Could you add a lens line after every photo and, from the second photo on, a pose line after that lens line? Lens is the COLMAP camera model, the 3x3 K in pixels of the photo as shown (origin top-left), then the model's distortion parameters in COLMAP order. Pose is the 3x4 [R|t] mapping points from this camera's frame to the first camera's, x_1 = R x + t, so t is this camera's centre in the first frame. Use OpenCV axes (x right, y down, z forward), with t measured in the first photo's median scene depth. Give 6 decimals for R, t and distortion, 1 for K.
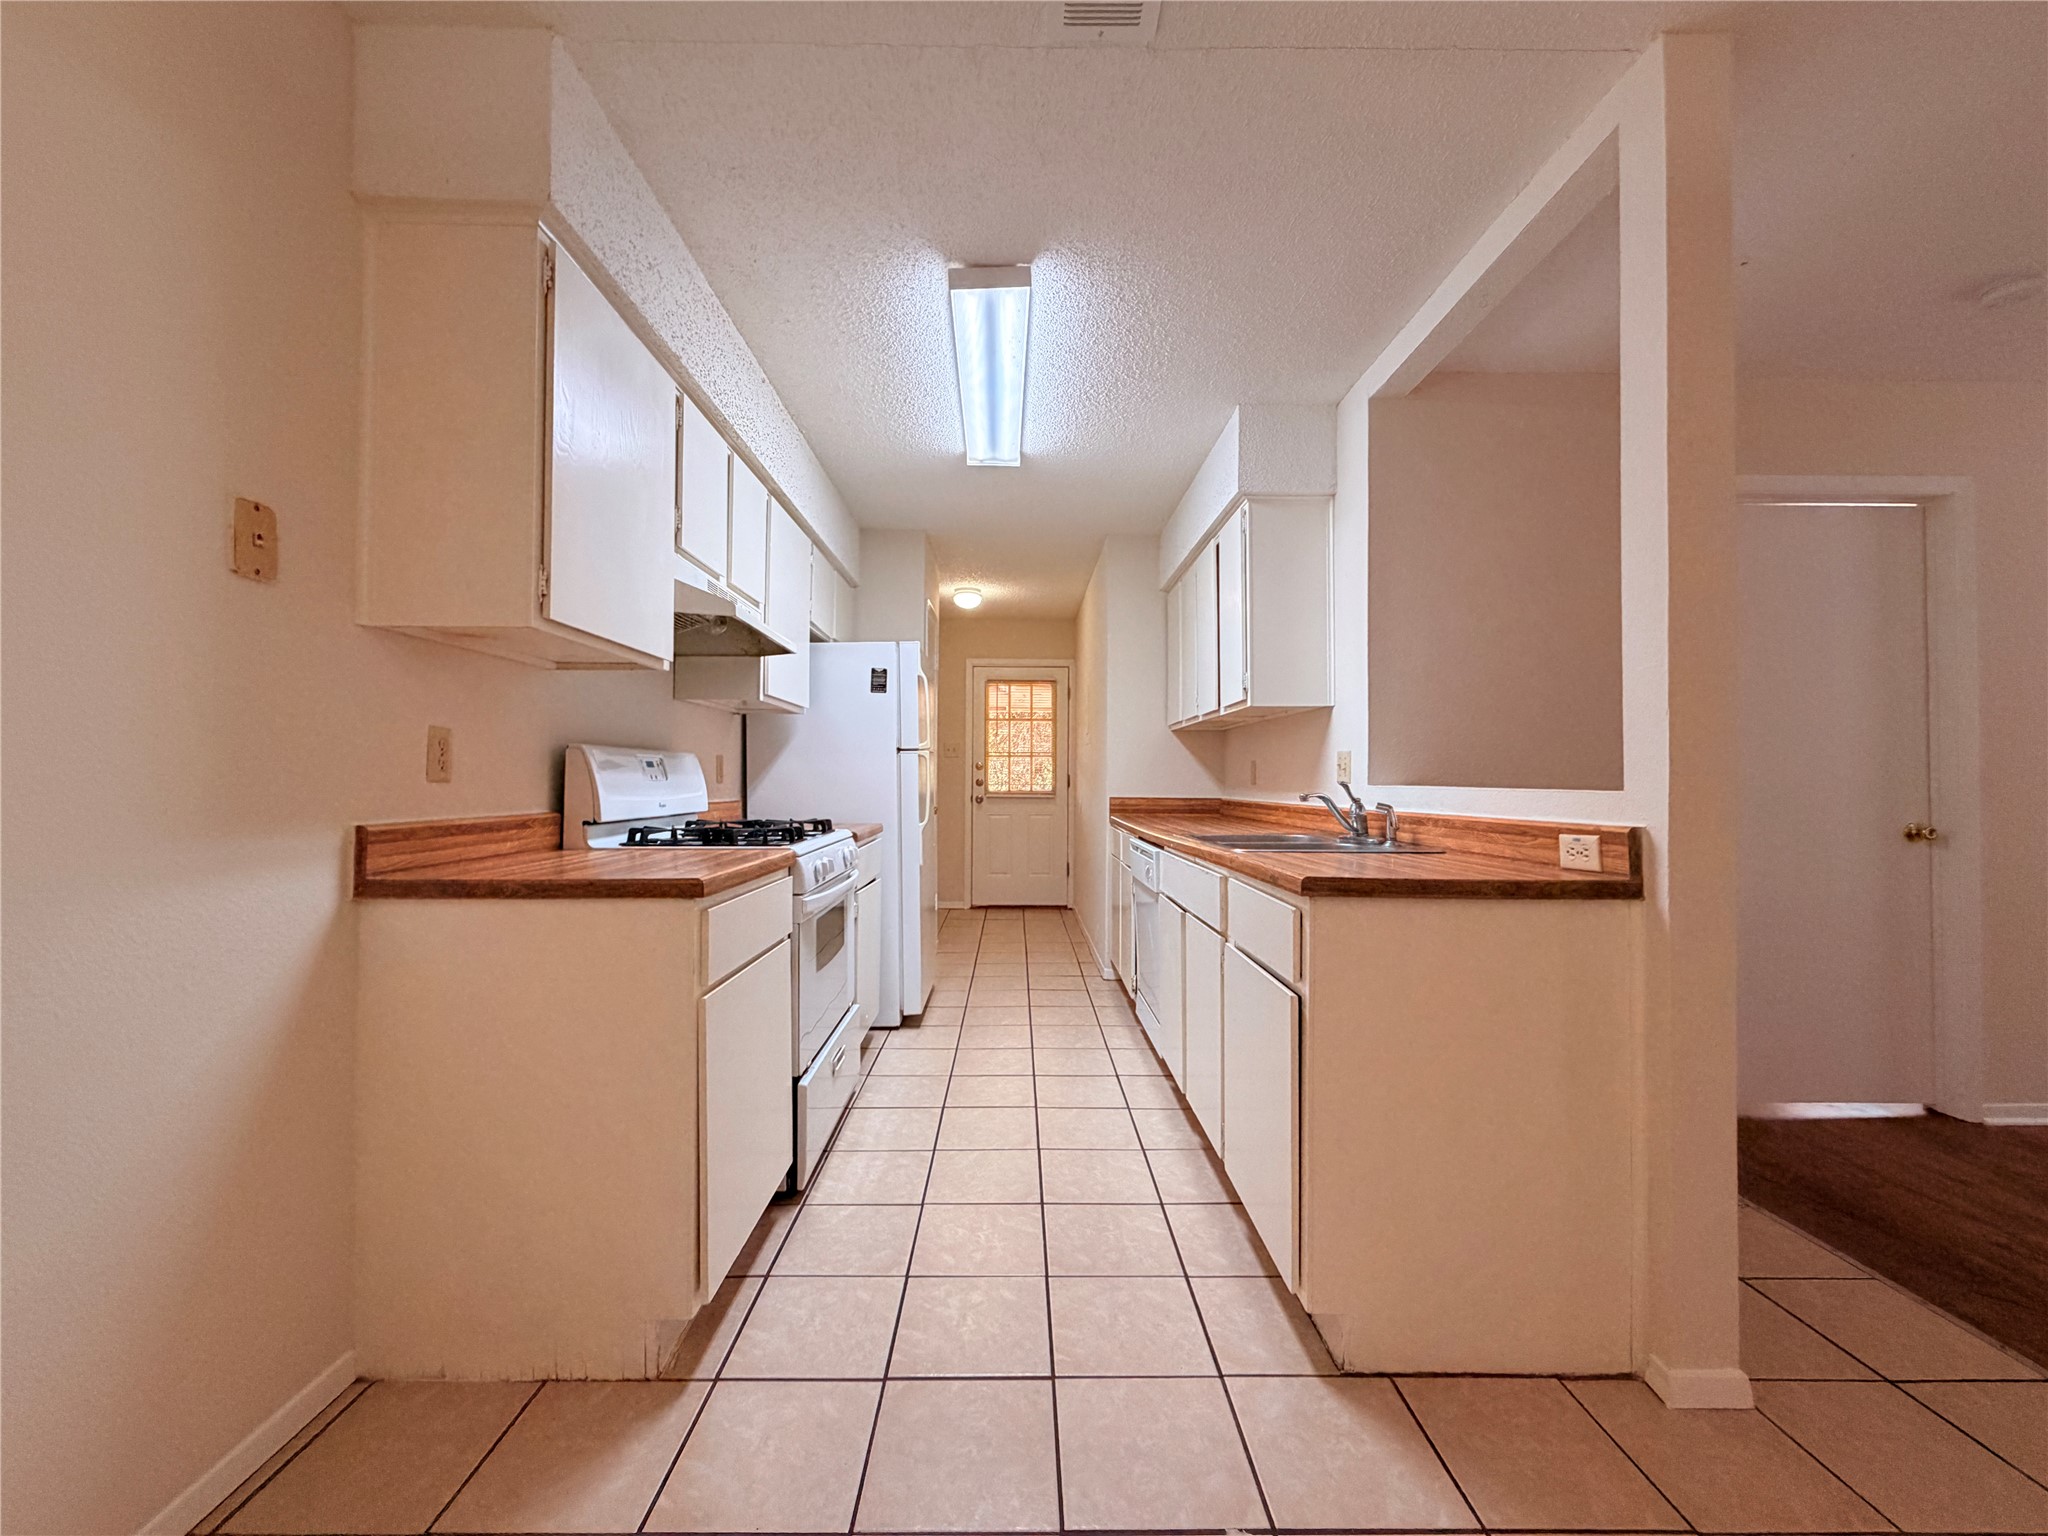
lens RADIAL K [[830.3, 0, 1016.6], [0, 830.3, 766.3], [0, 0, 1]] dist [-0.004225, 0.000221]
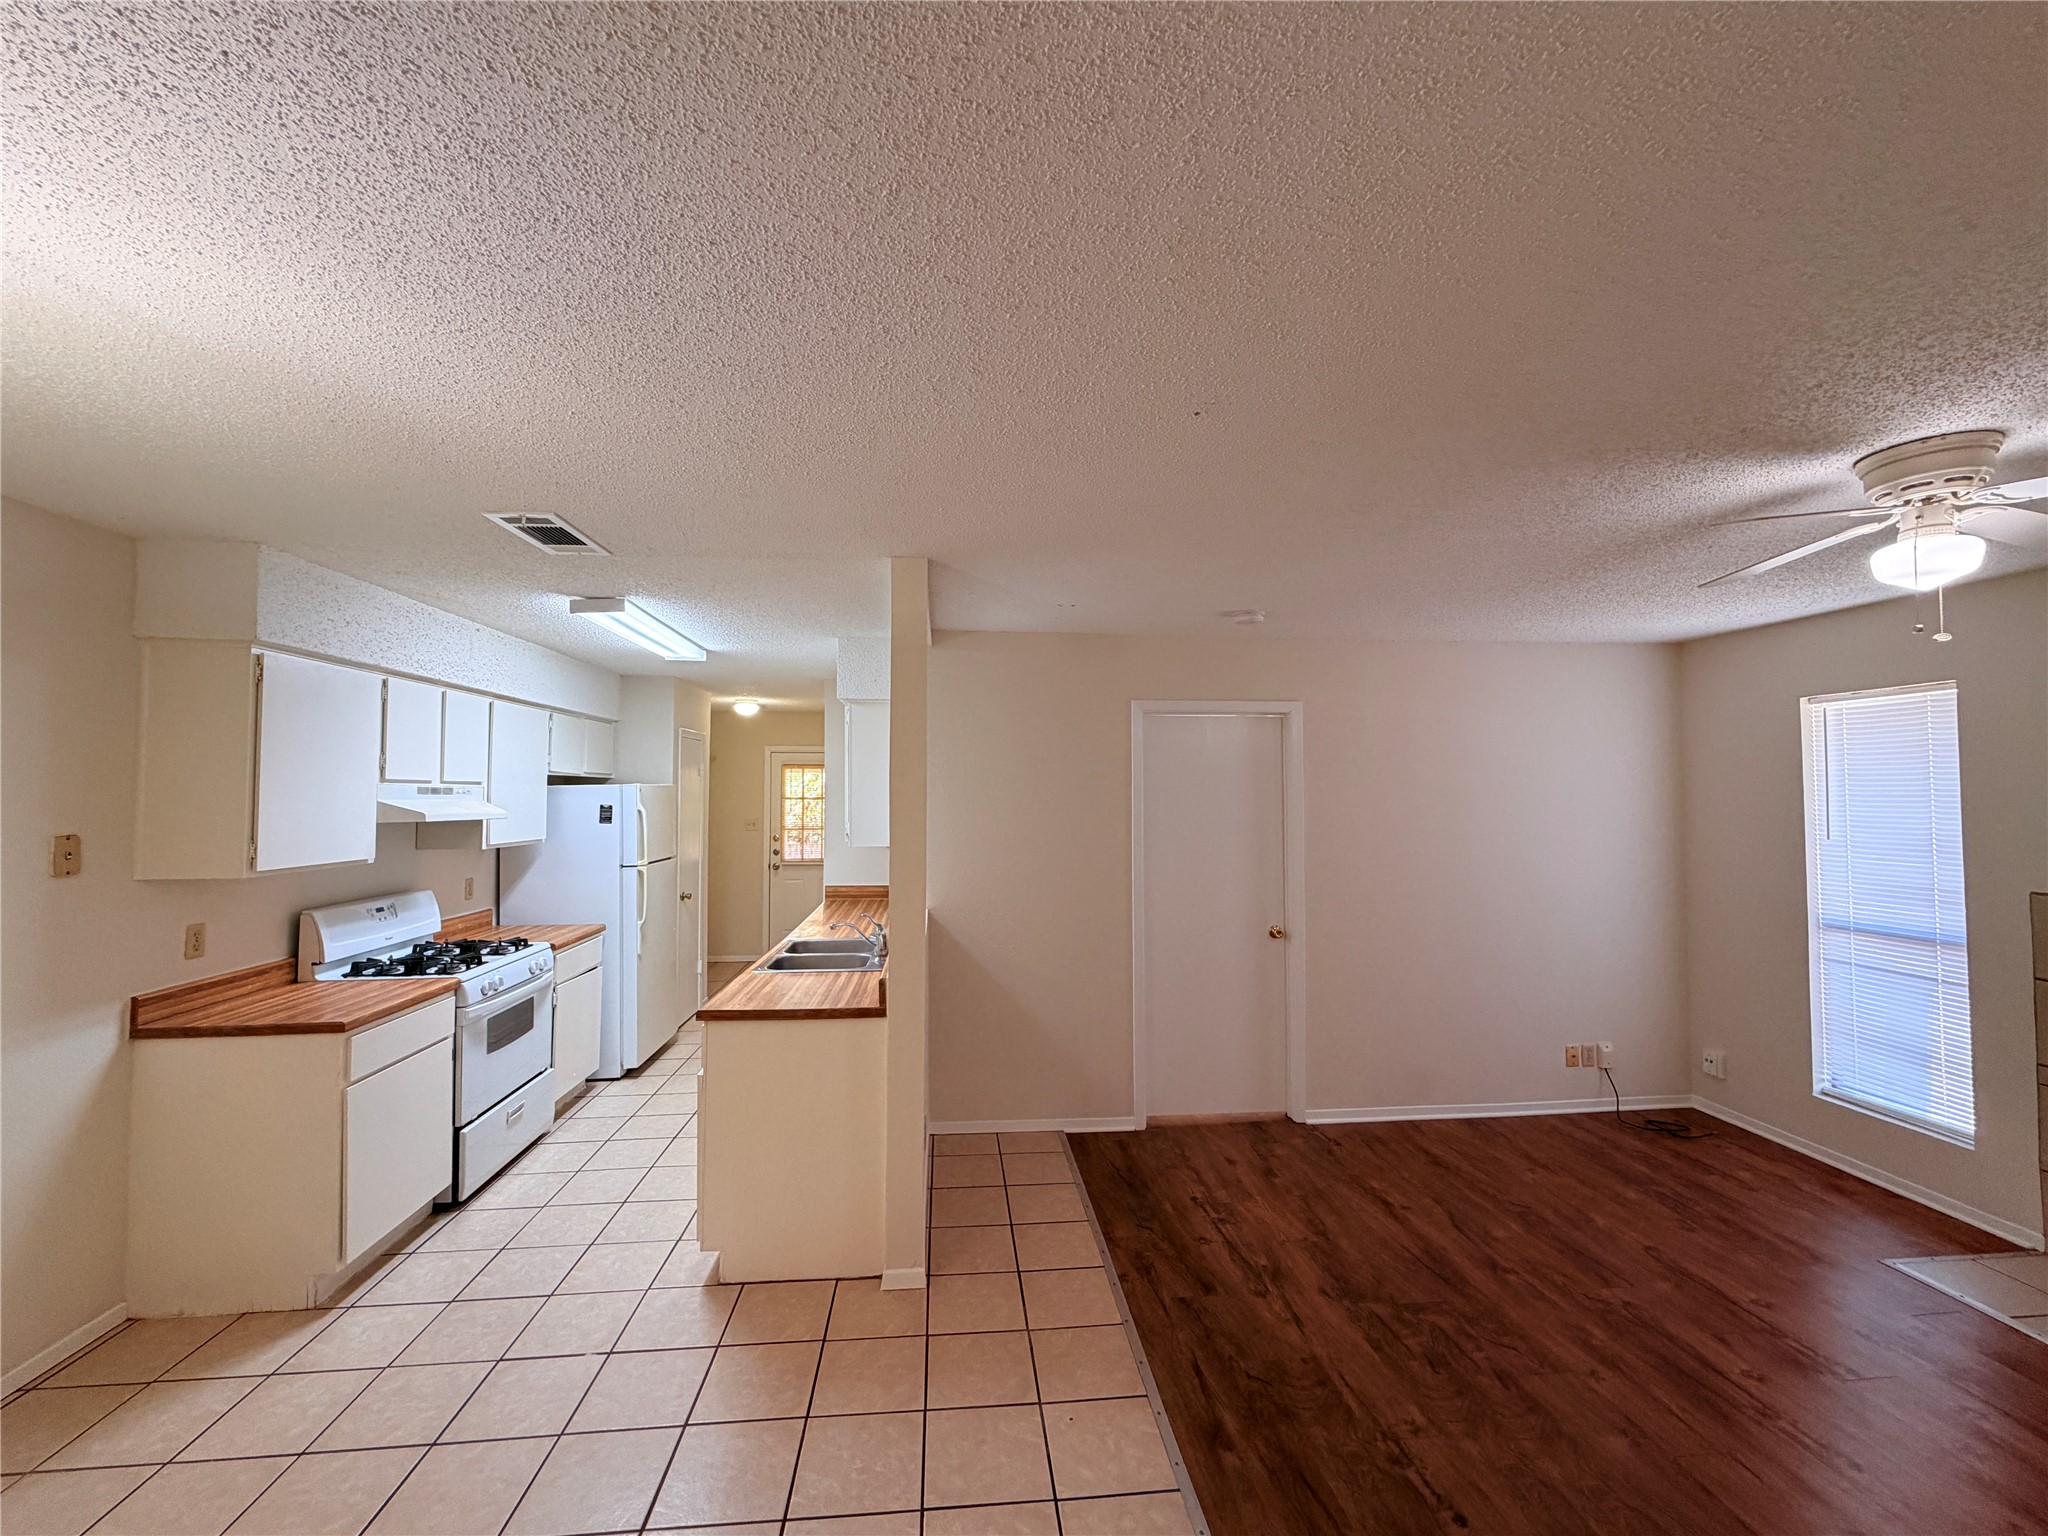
lens RADIAL K [[830.3, 0, 1024.4], [0, 830.3, 762.5], [0, 0, 1]] dist [-0.004225, 0.000221]
pose [[0.996097, -0.003223, 0.088201, 0.554335], [0.004929, 0.999805, -0.019131, -0.228432], [-0.088122, 0.019491, 0.995919, -0.544797]]
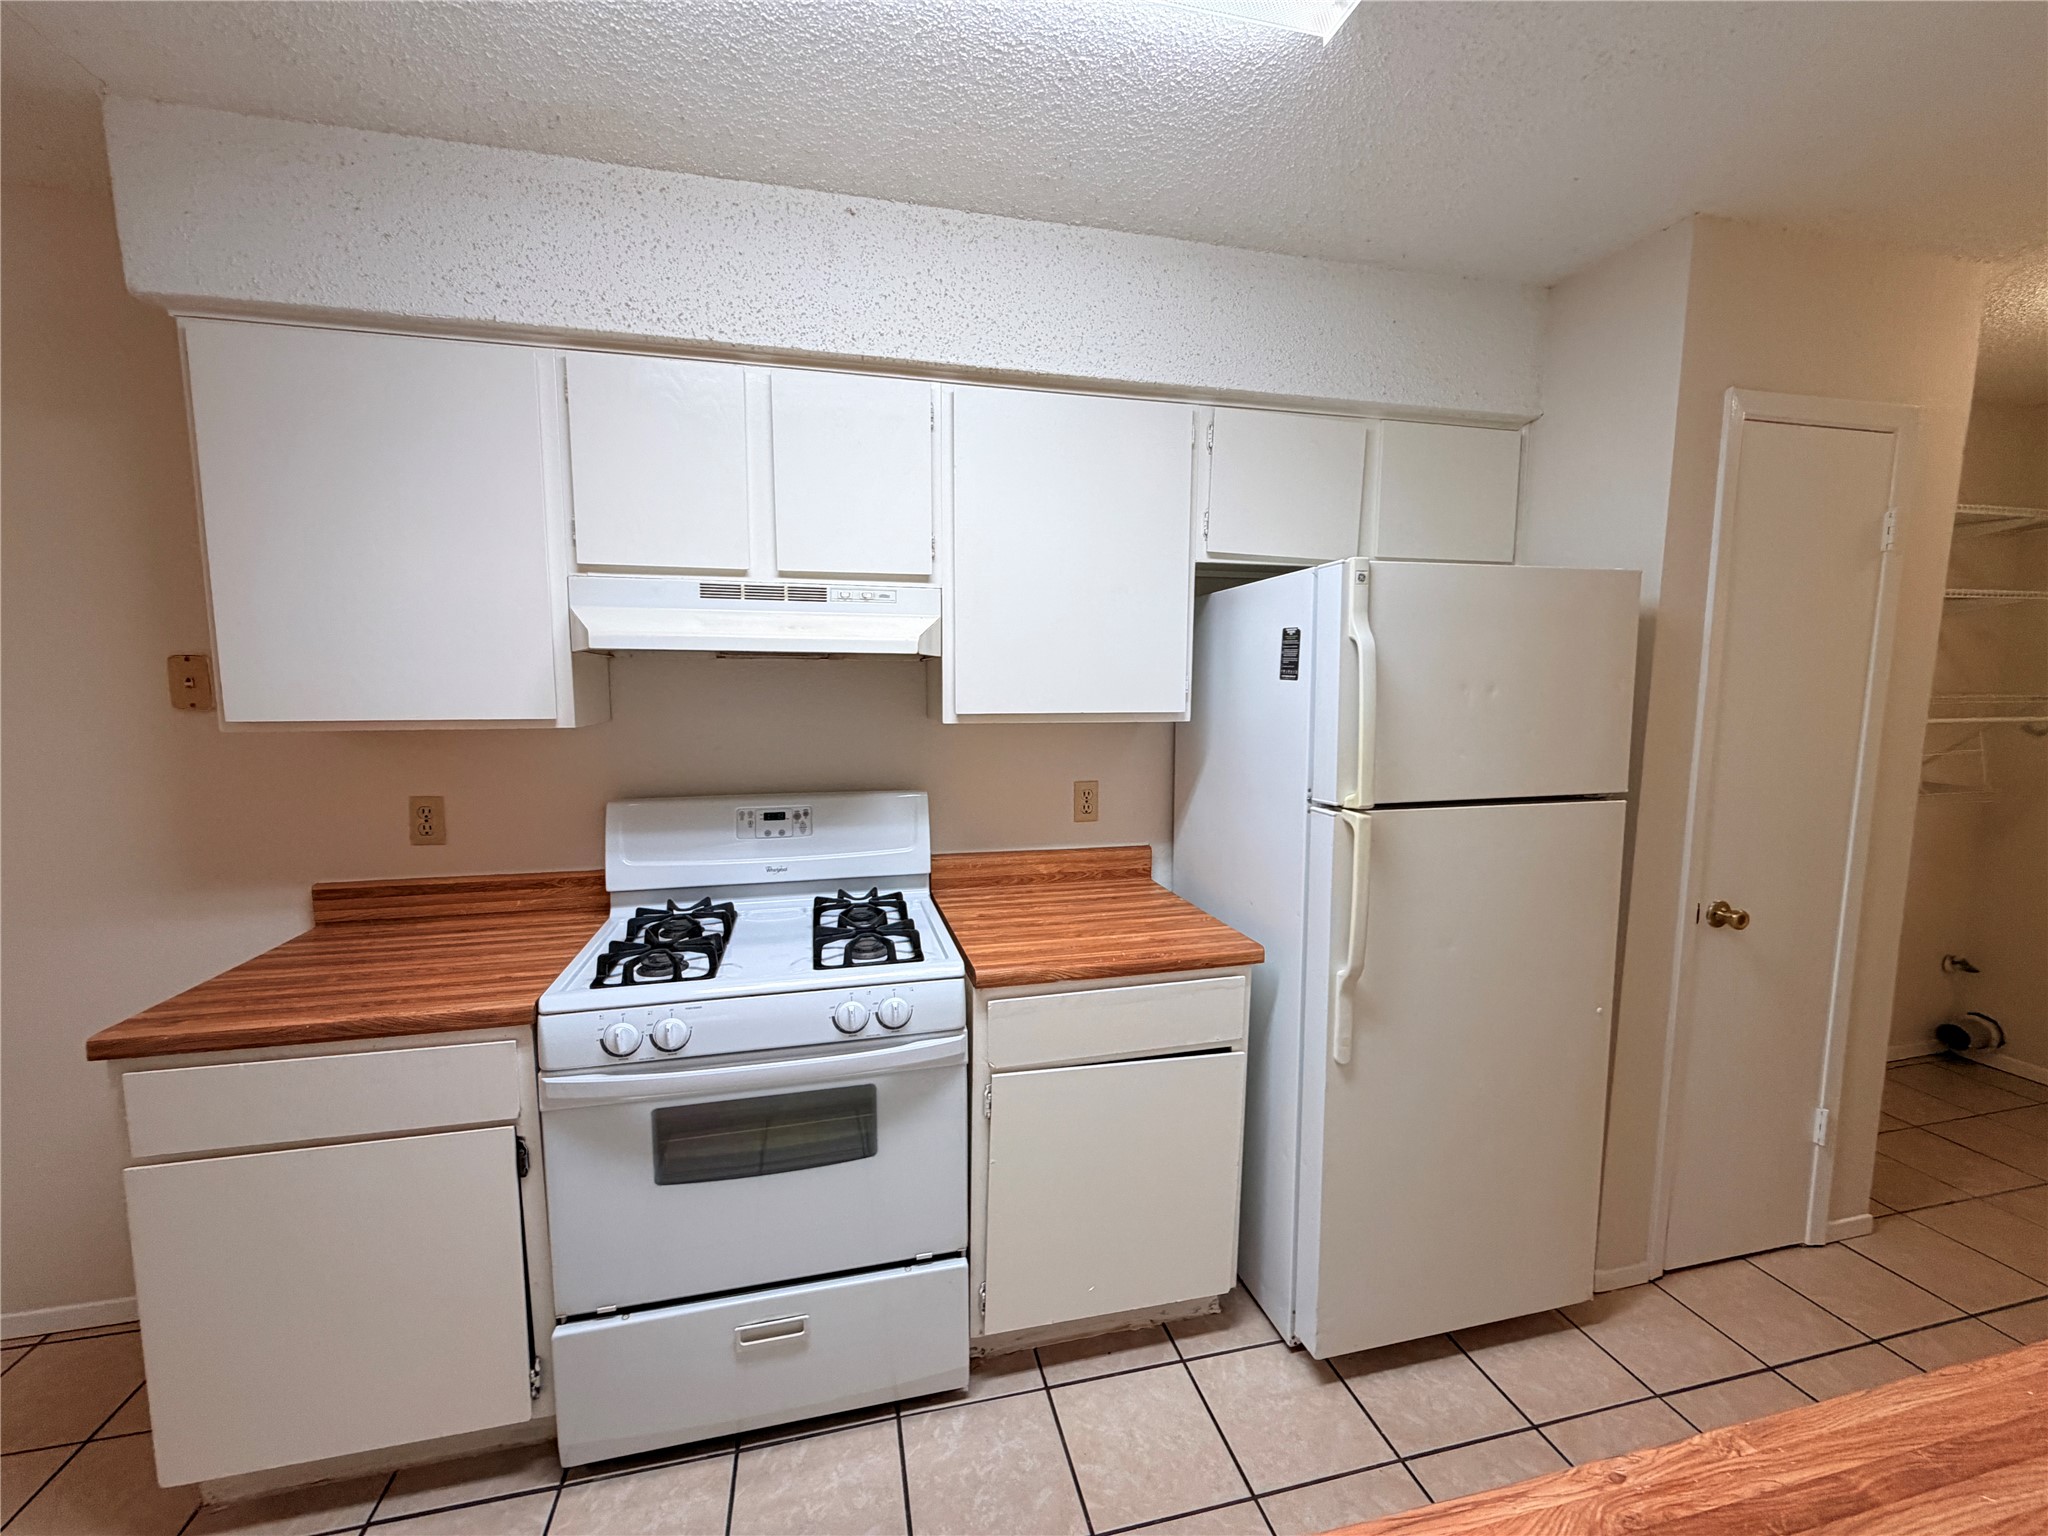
lens RADIAL K [[830.3, 0, 1028.3], [0, 830.3, 761.9], [0, 0, 1]] dist [-0.004225, 0.000221]
pose [[0.227064, 0.098320, -0.968904, 0.396405], [0.017161, 0.994332, 0.104922, -0.137324], [0.973729, -0.040451, 0.224090, 1.075788]]
